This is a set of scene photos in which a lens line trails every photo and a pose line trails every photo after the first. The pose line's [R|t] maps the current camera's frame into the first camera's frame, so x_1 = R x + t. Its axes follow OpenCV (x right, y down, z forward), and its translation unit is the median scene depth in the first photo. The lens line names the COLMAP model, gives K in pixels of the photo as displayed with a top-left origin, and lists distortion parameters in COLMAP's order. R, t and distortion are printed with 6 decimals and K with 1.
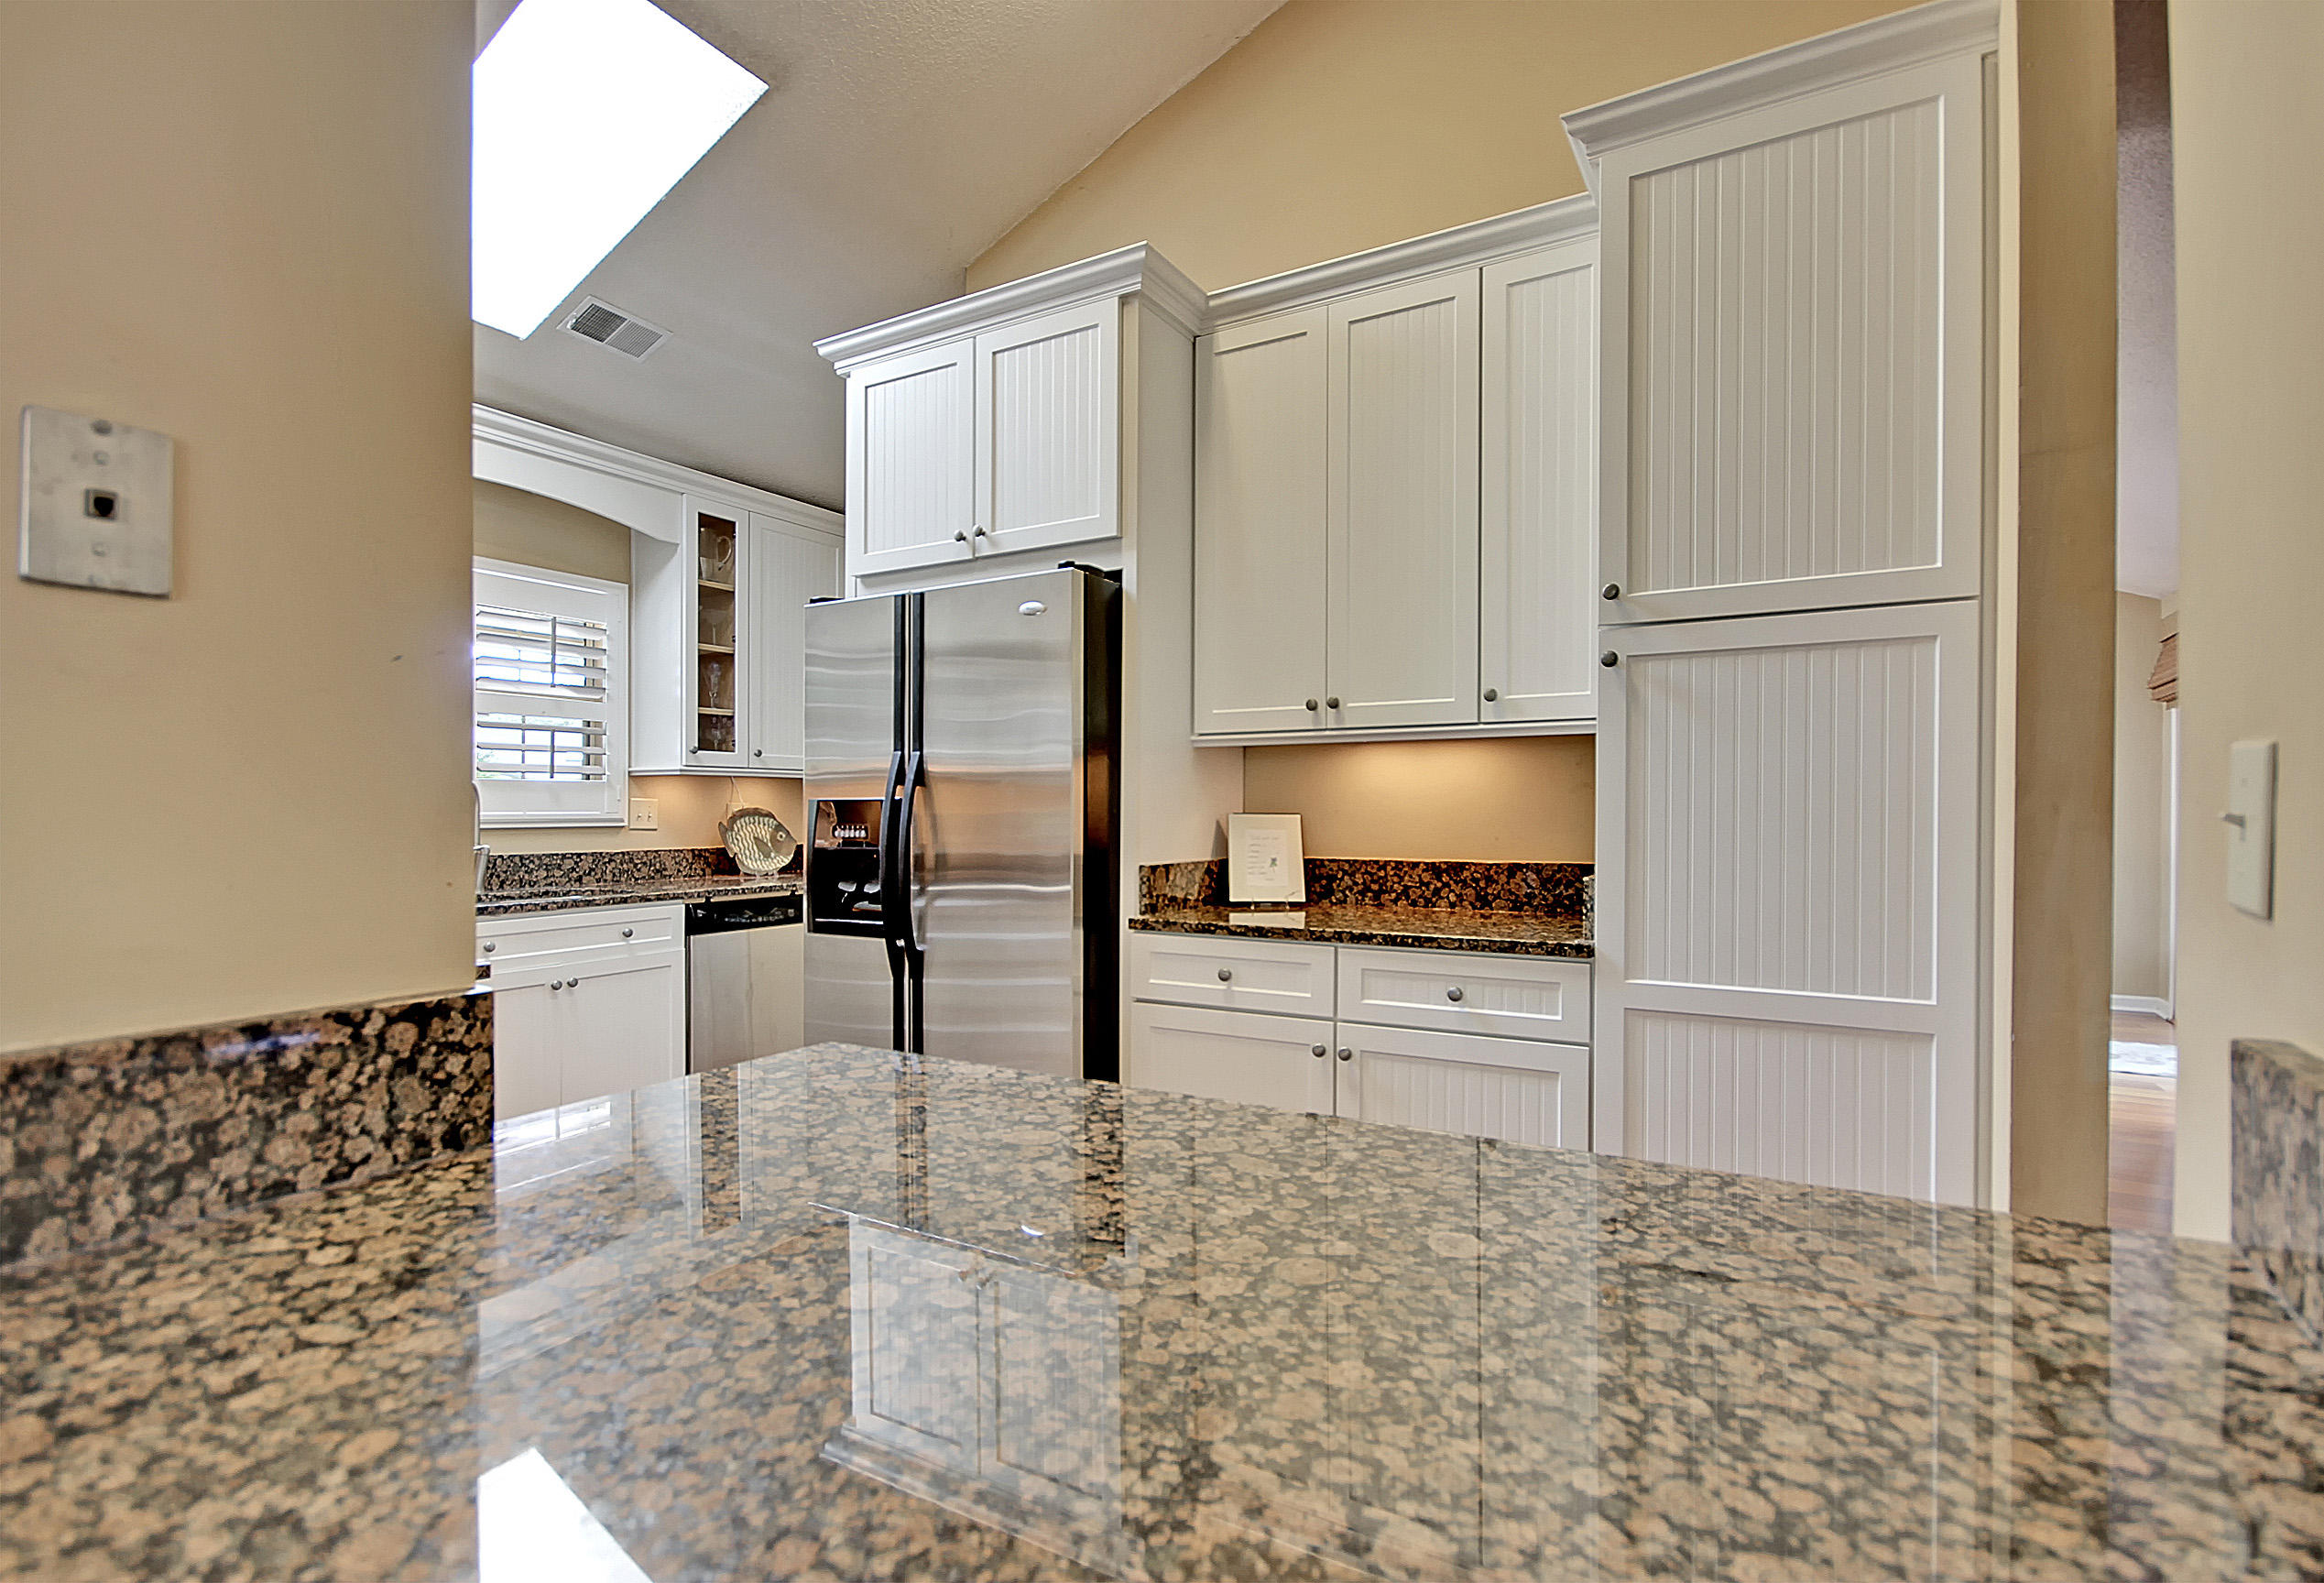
lens RADIAL K [[1106.9, 0, 1174.2], [0, 1106.9, 803.2], [0, 0, 1]] dist [-0.006782, -0.001899]
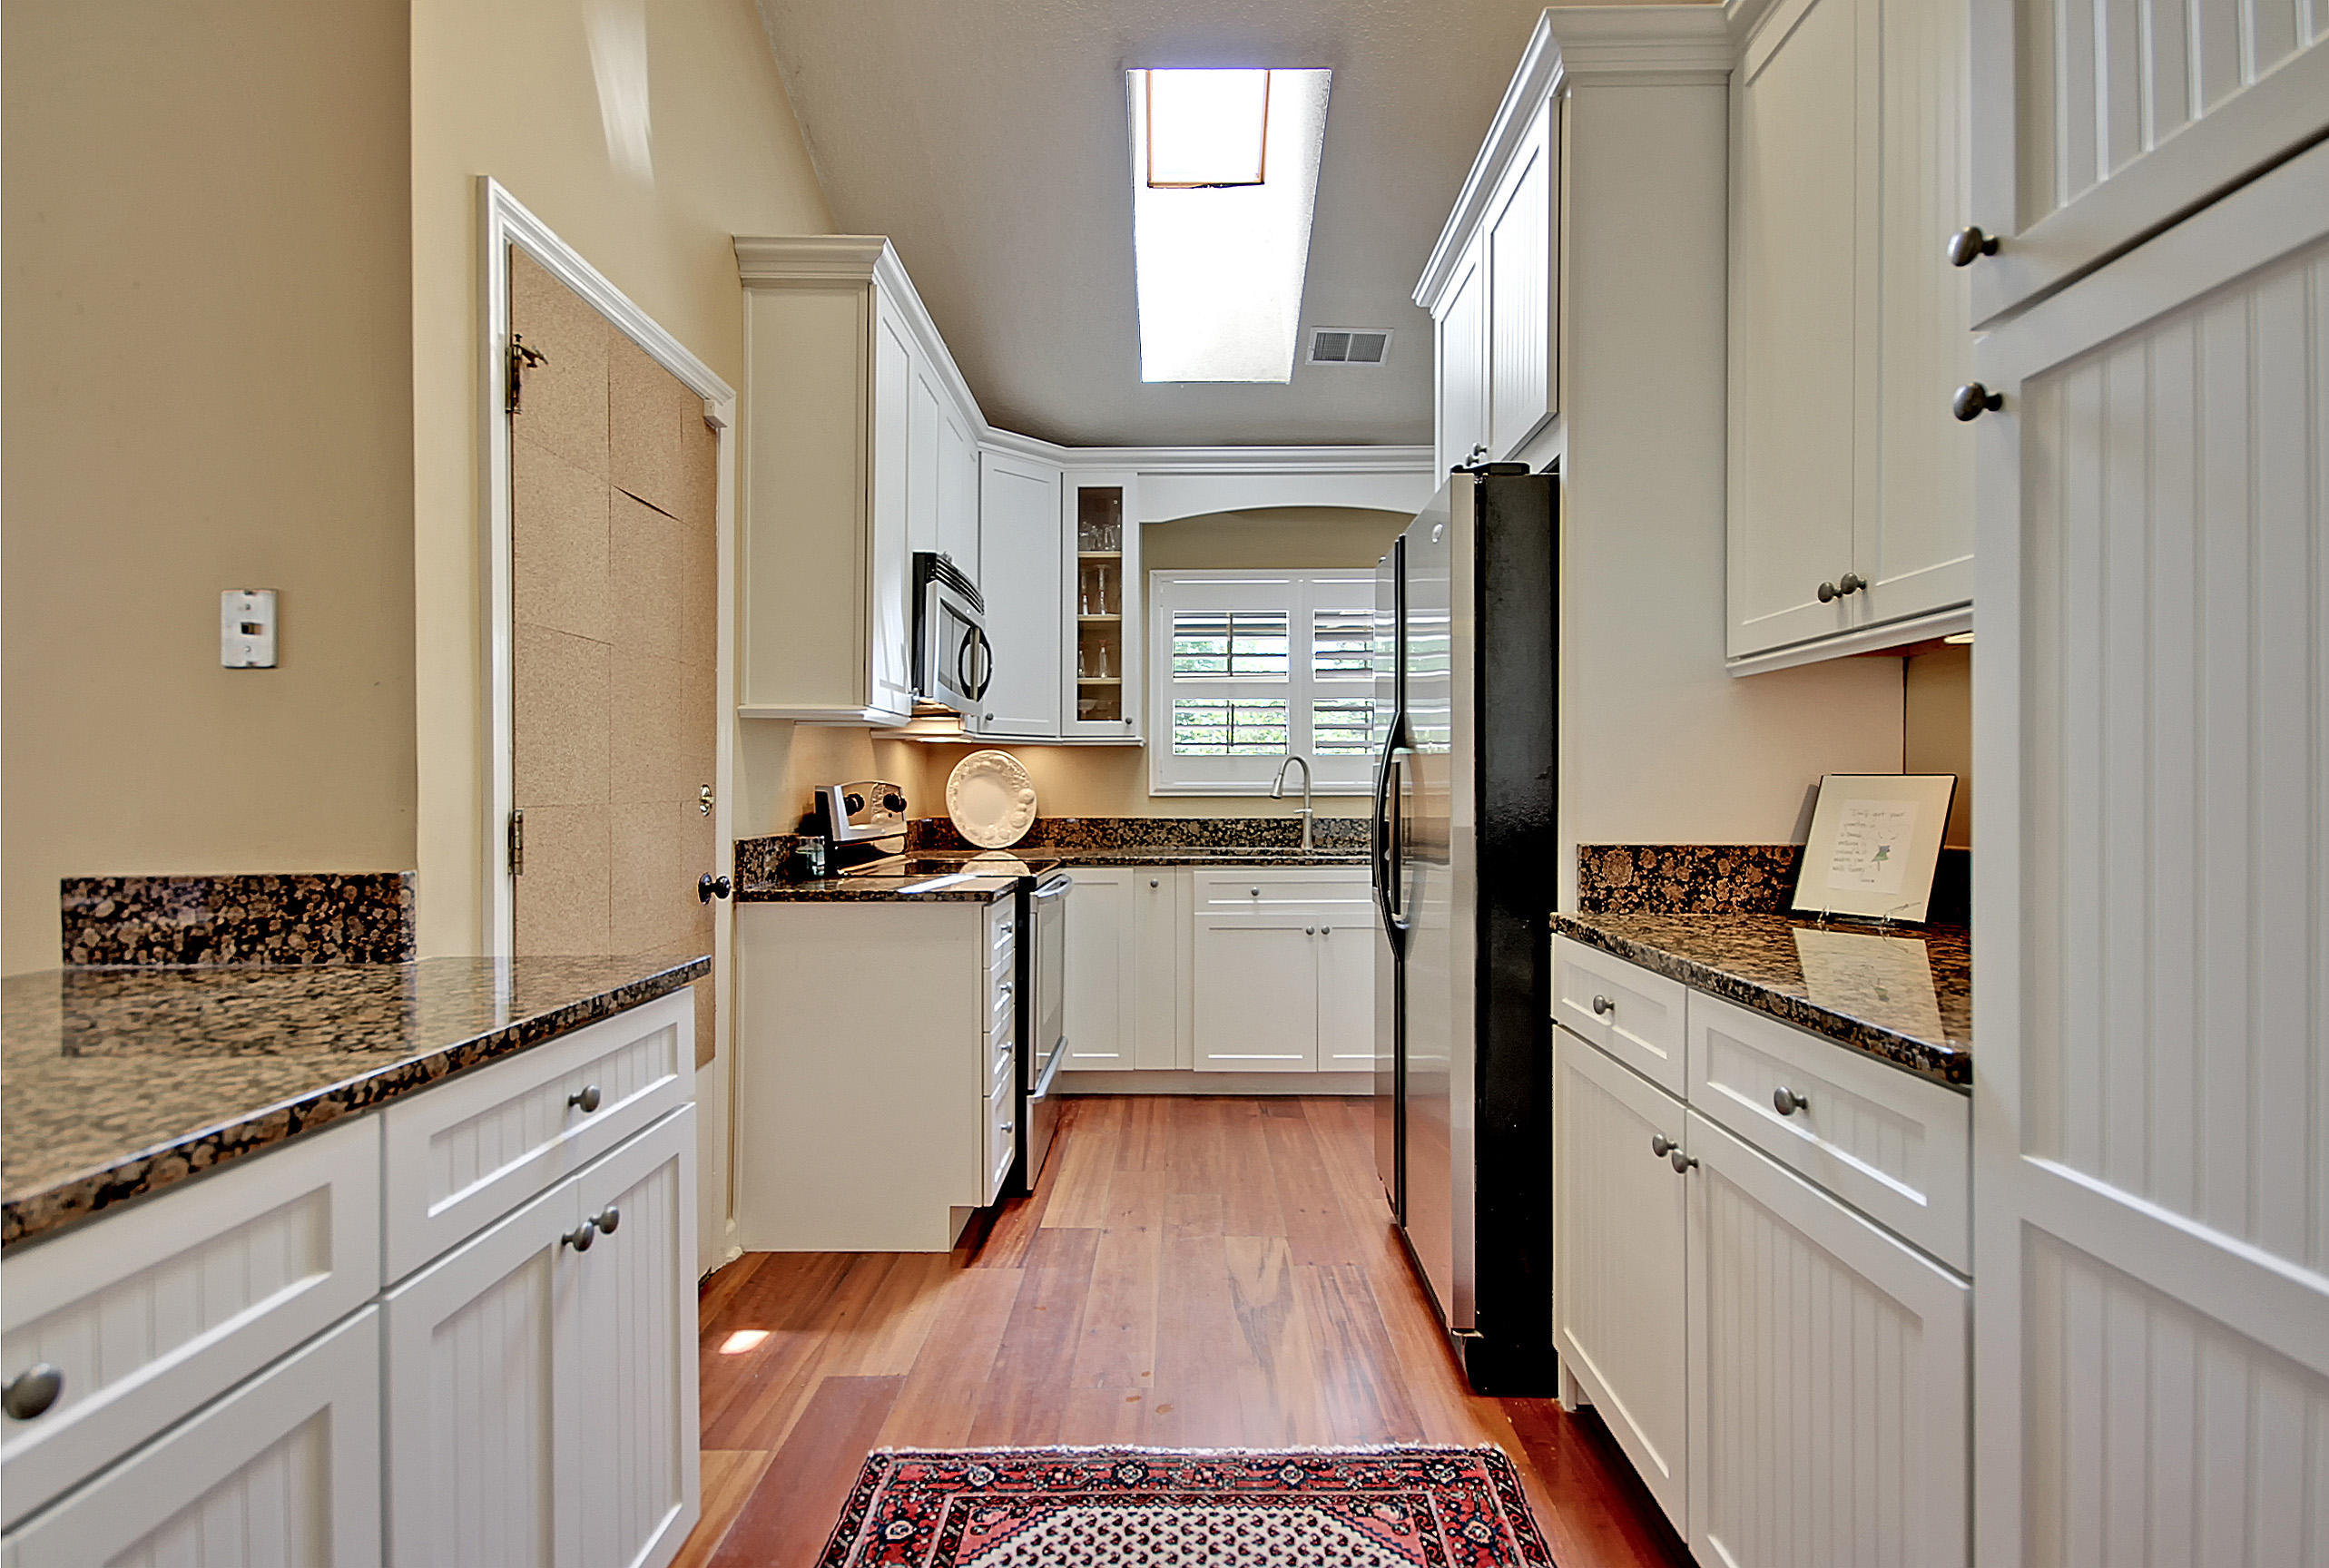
lens RADIAL K [[1094.3, 0, 1174.8], [0, 1094.3, 780.1], [0, 0, 1]] dist [0.006601, 0.001074]
pose [[0.490103, -0.006747, -0.871638, 0.380005], [0.007014, 0.999968, -0.003797, 0.010503], [0.871636, -0.004253, 0.490135, 0.318860]]
